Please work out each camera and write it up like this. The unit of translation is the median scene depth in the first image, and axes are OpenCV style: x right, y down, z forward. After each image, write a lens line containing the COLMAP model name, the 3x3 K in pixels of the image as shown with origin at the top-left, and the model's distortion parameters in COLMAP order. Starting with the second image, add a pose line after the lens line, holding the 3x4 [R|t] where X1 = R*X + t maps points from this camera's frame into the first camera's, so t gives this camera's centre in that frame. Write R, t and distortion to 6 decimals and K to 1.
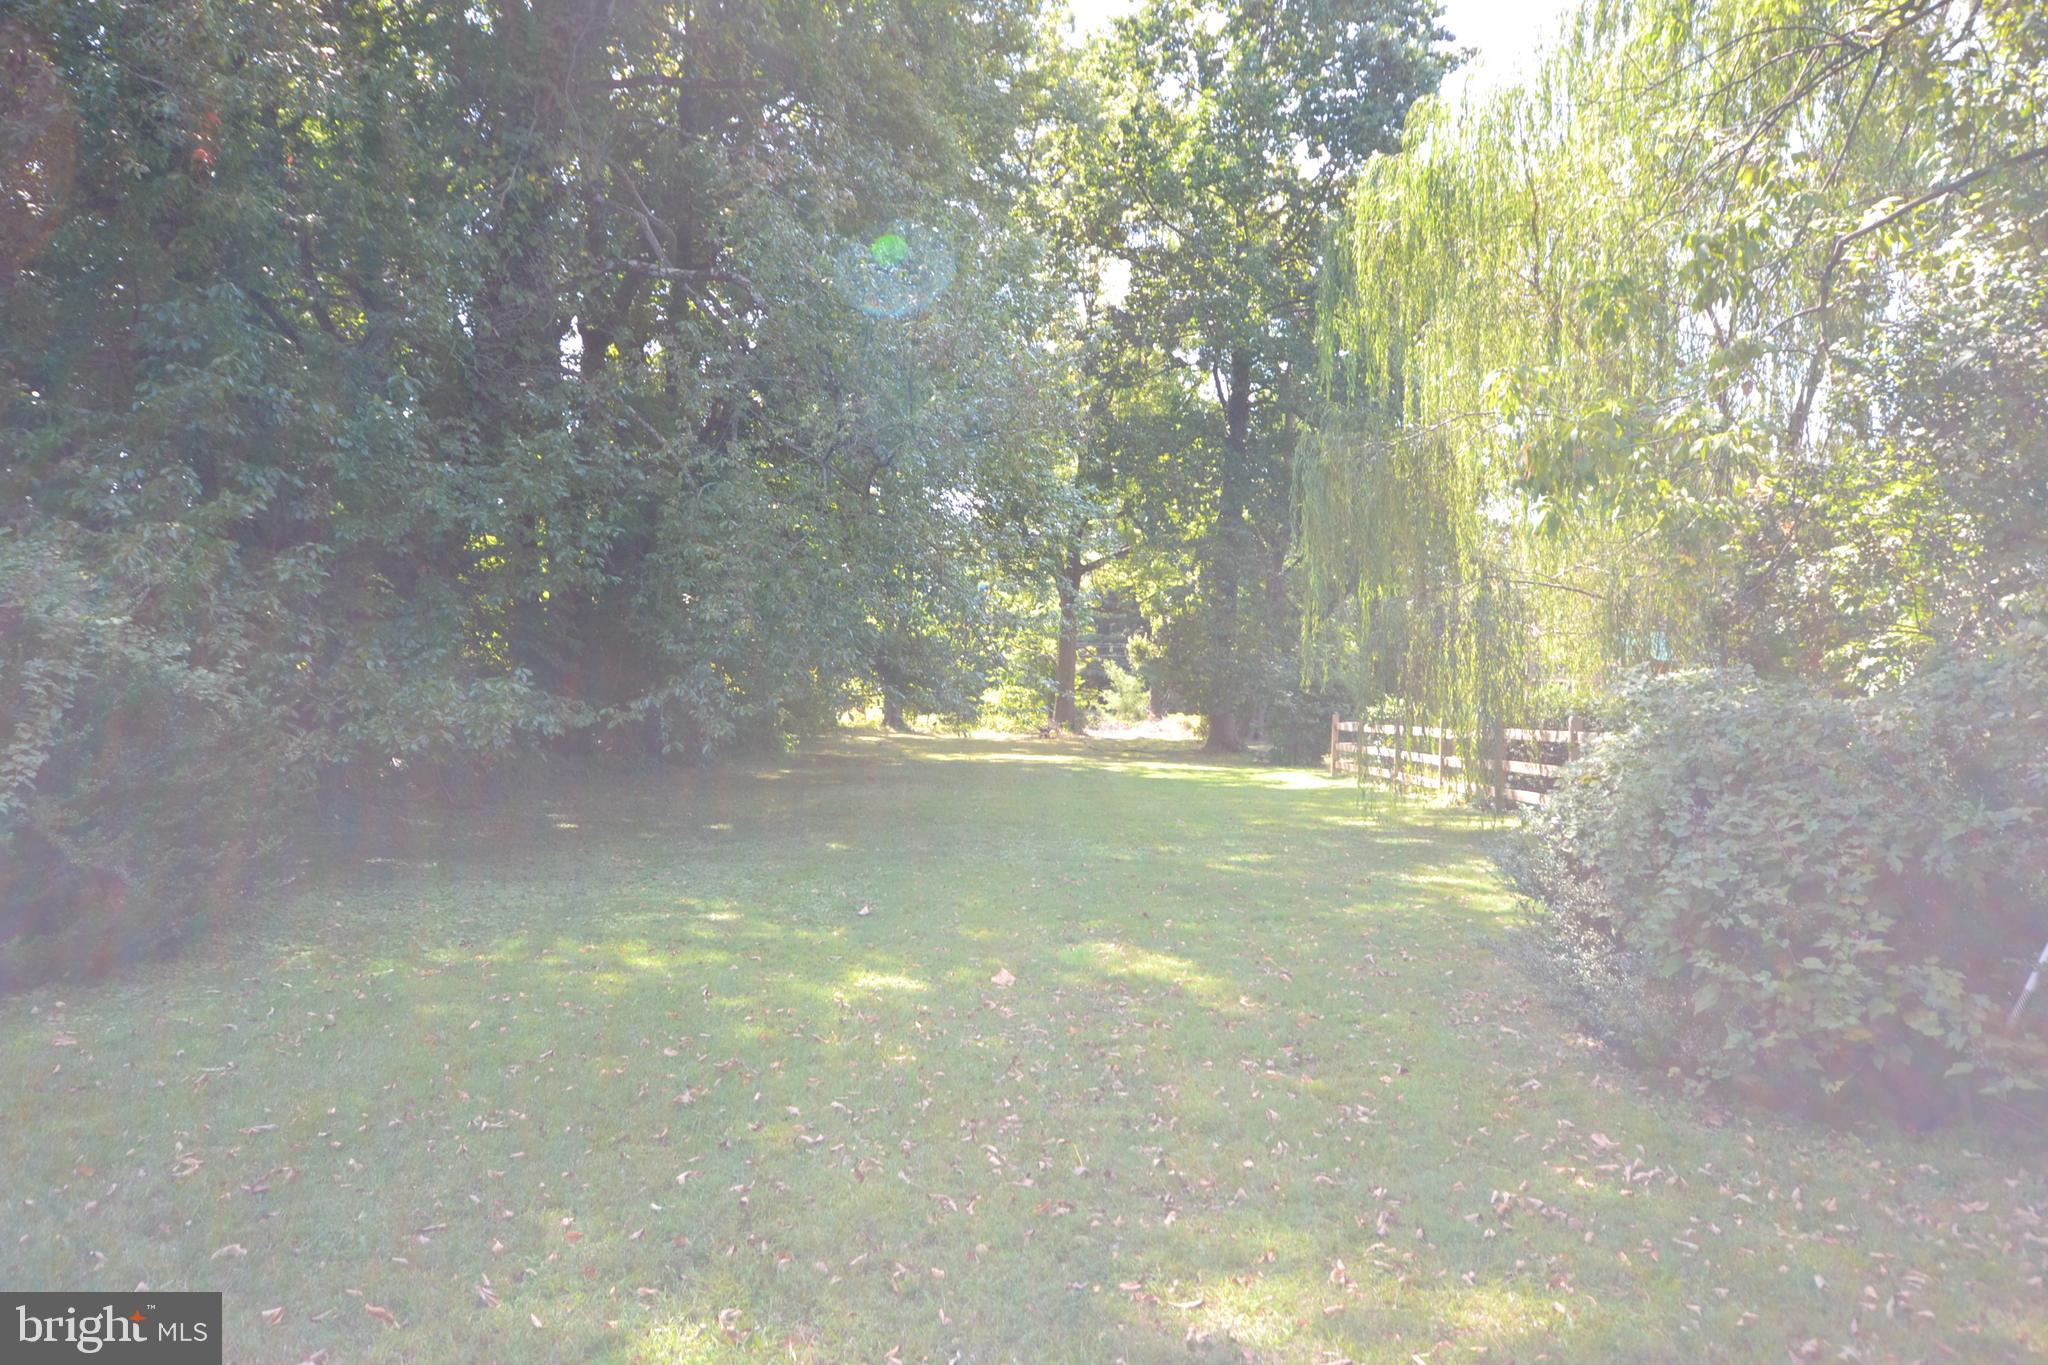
lens RADIAL K [[1388.9, 0, 1011.4], [0, 1388.9, 674.5], [0, 0, 1]] dist [-0.002763, 0.036061]
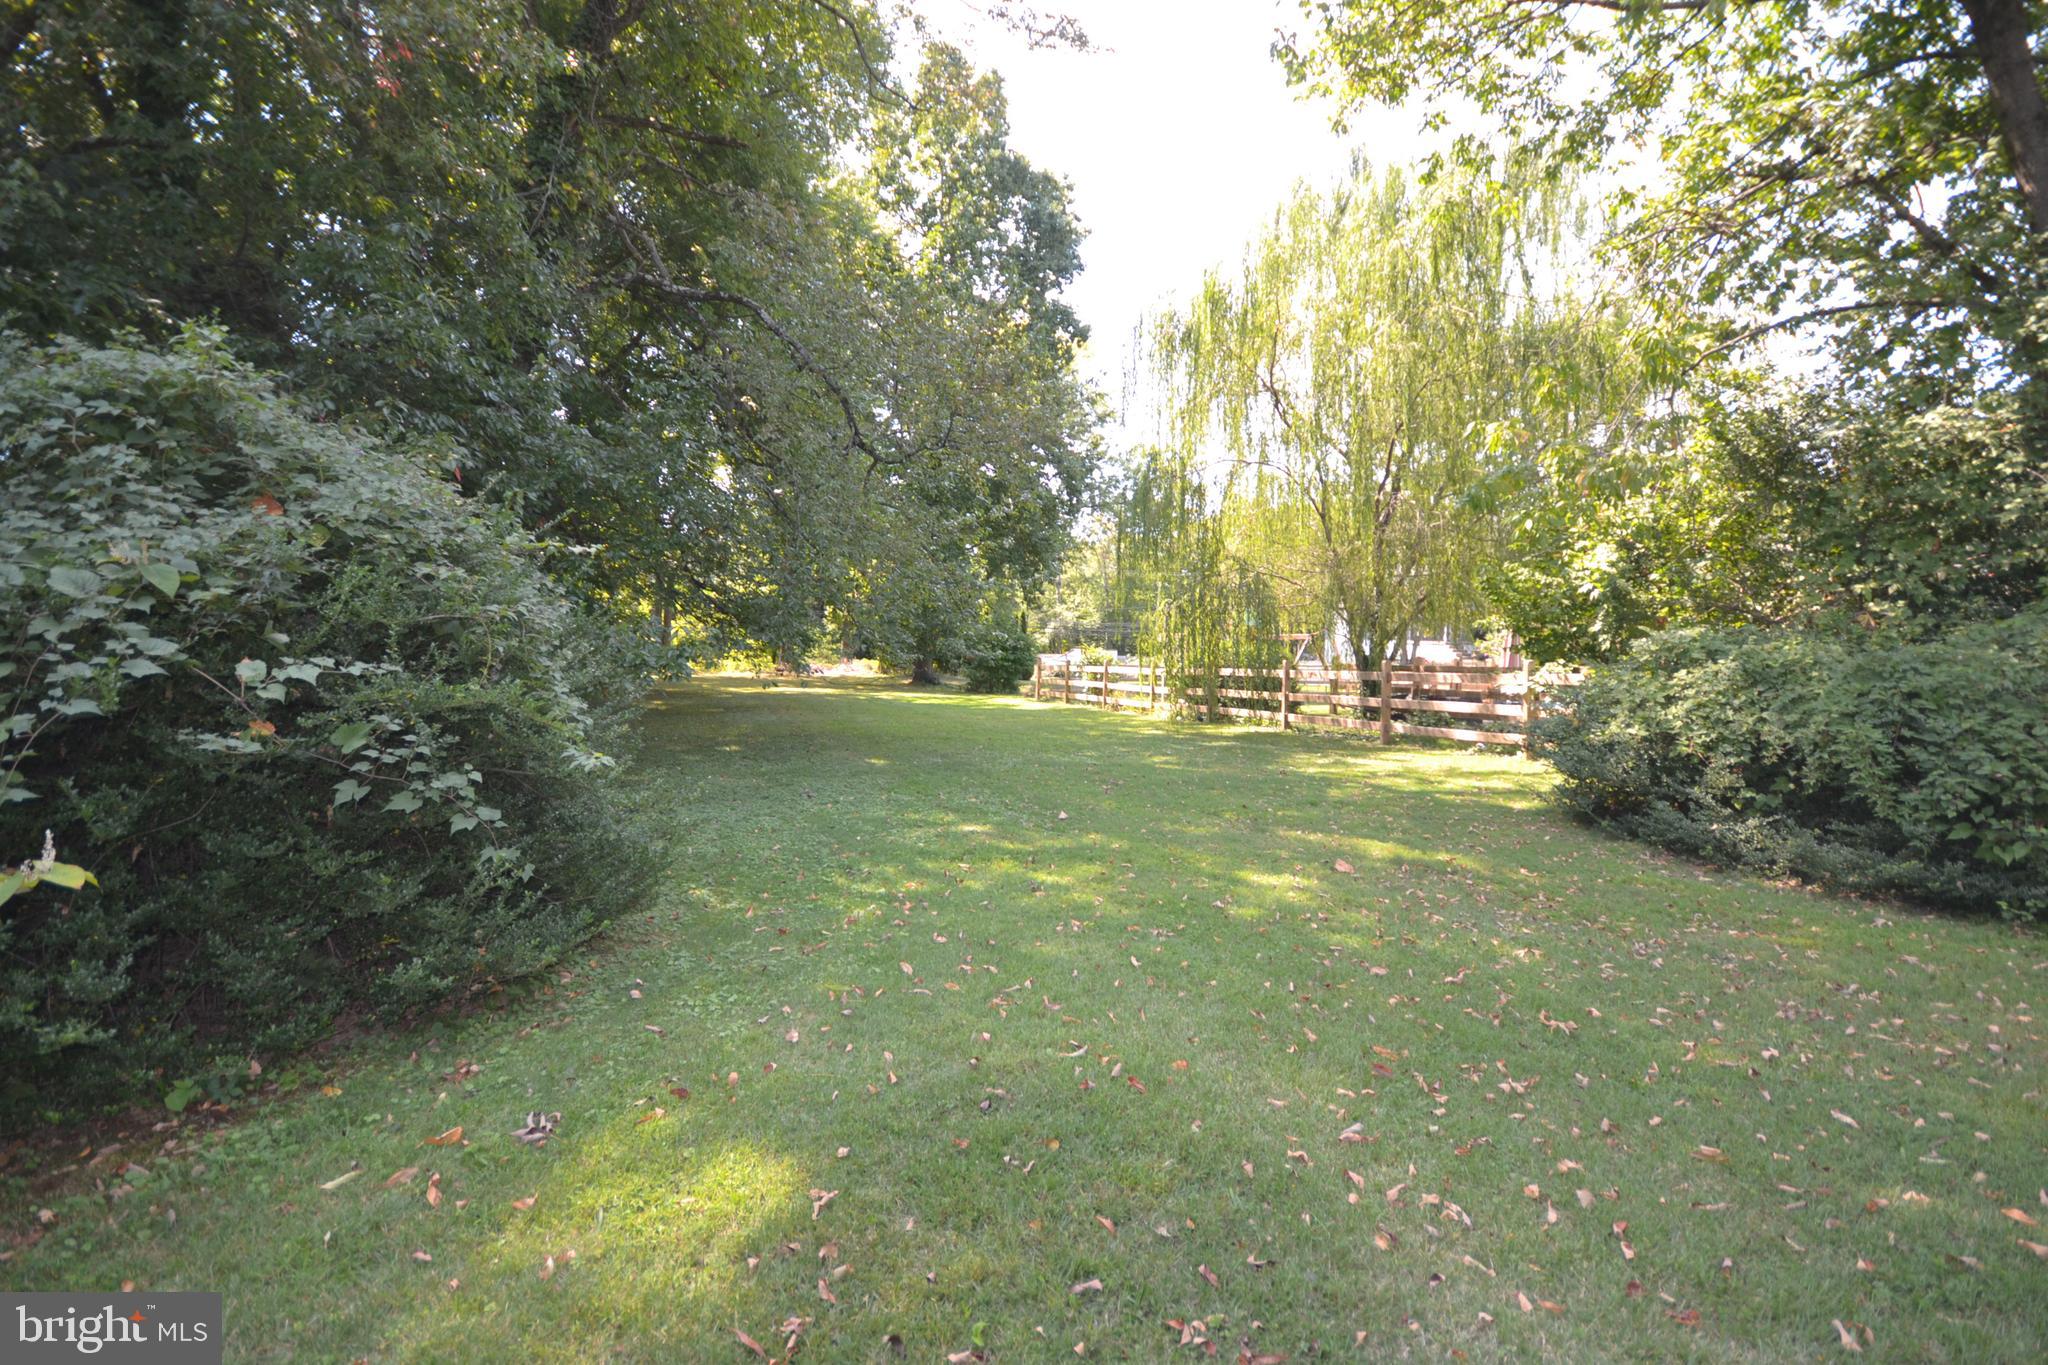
lens RADIAL K [[911.1, 0, 1015.6], [0, 911.1, 674.5], [0, 0, 1]] dist [-0.002845, -0.001294]
pose [[0.938824, -0.003825, 0.344377, -0.347088], [-0.011494, 0.999033, 0.042431, 0.008829], [-0.344206, -0.043793, 0.937872, 0.209677]]
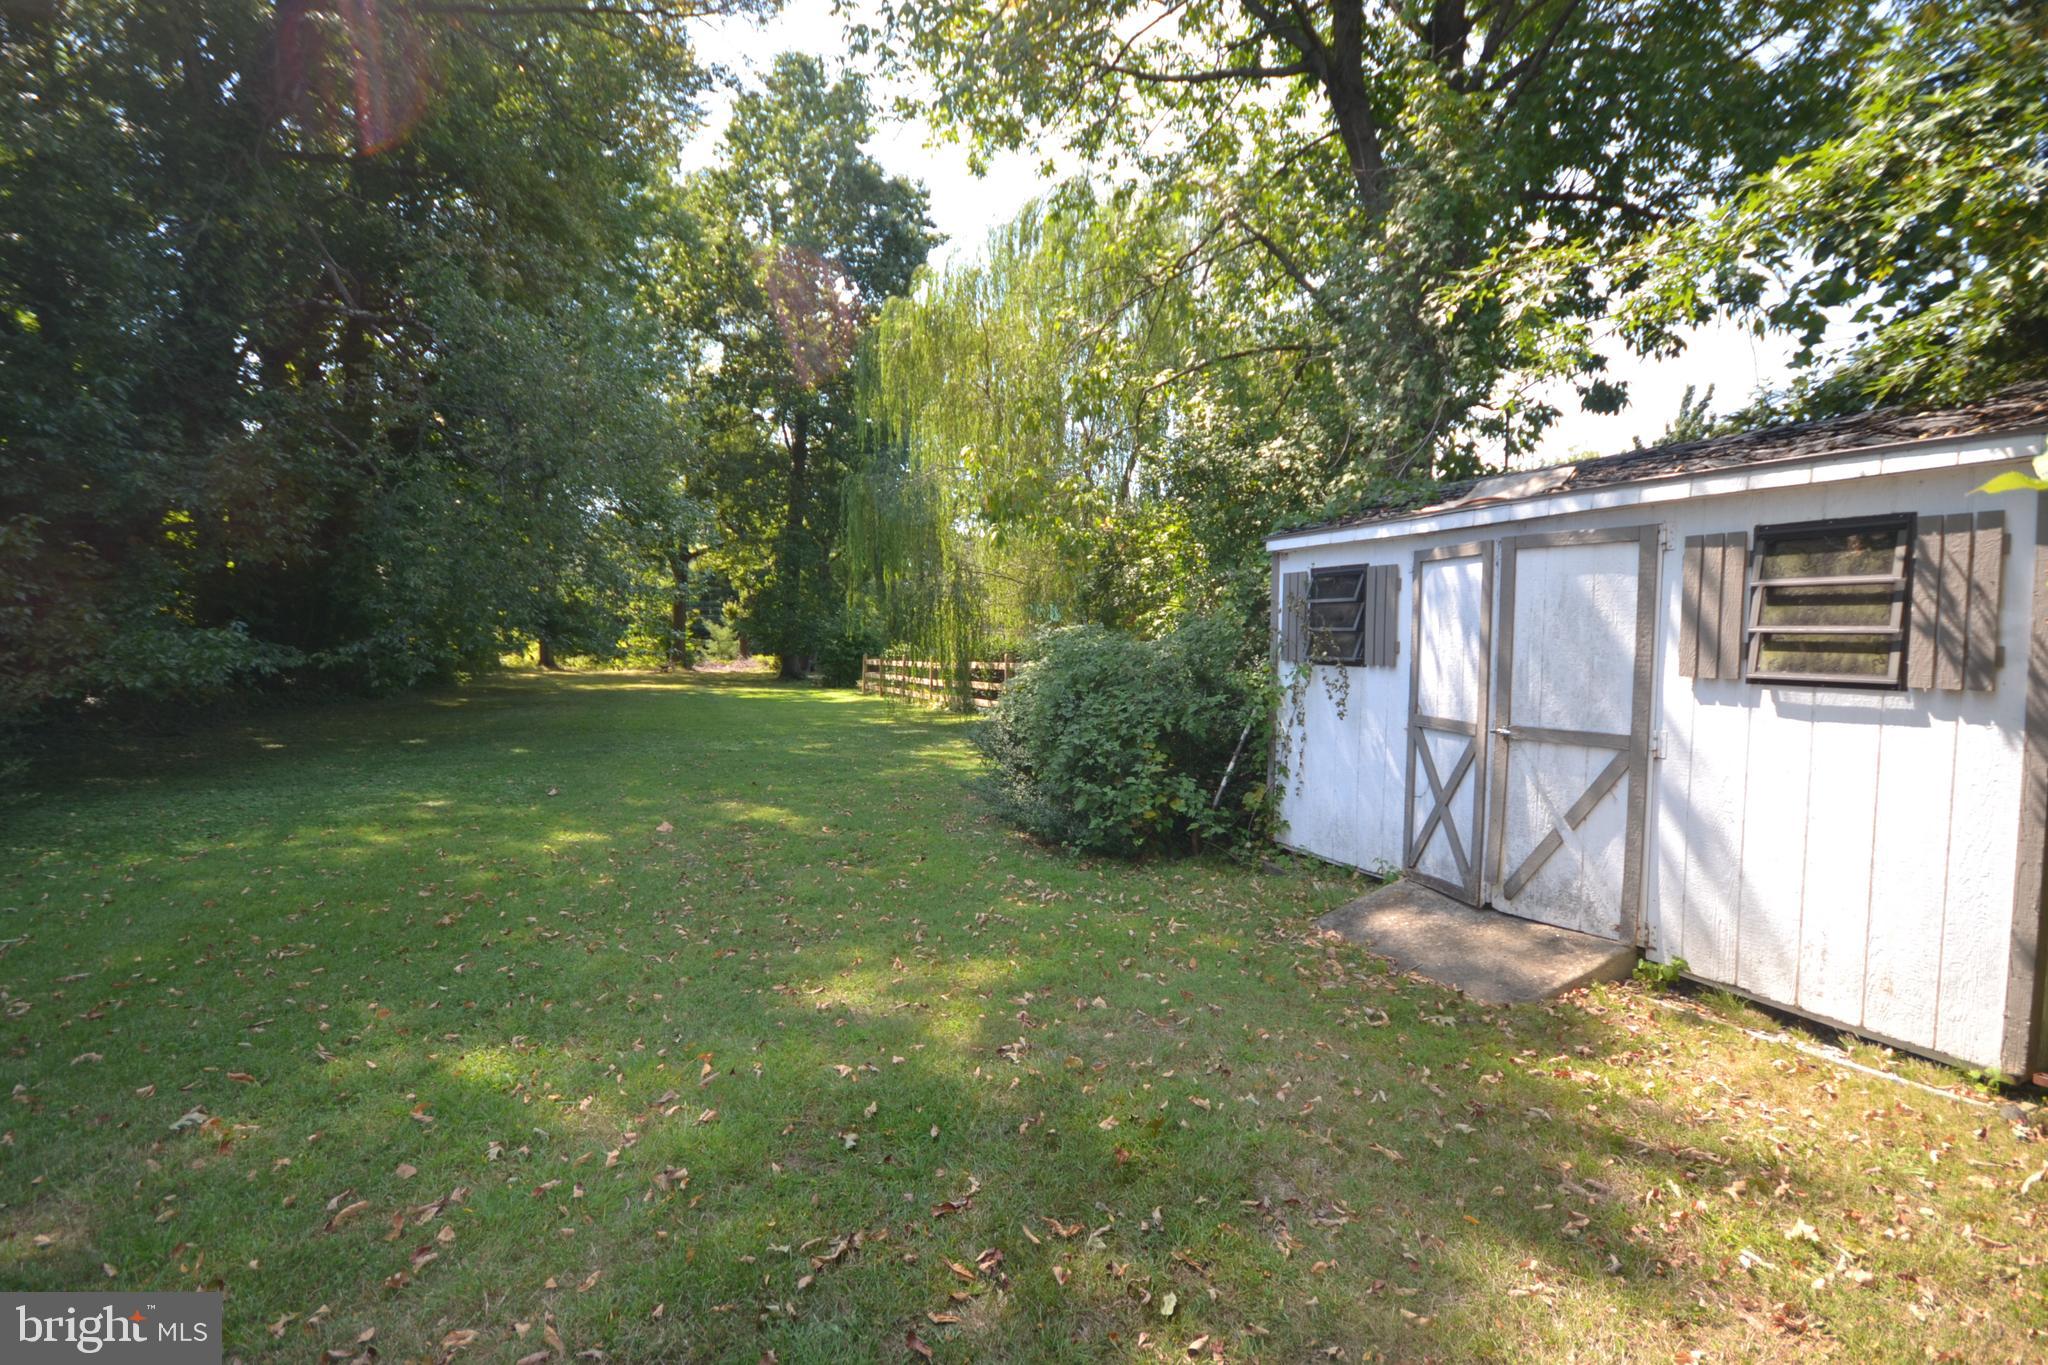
lens RADIAL K [[911.1, 0, 1015.6], [0, 911.1, 674.5], [0, 0, 1]] dist [-0.002845, -0.001294]
pose [[0.922199, -0.016691, 0.386356, -0.022603], [-0.002509, 0.998789, 0.049136, 0.001335], [-0.386708, -0.046283, 0.921040, -0.036566]]
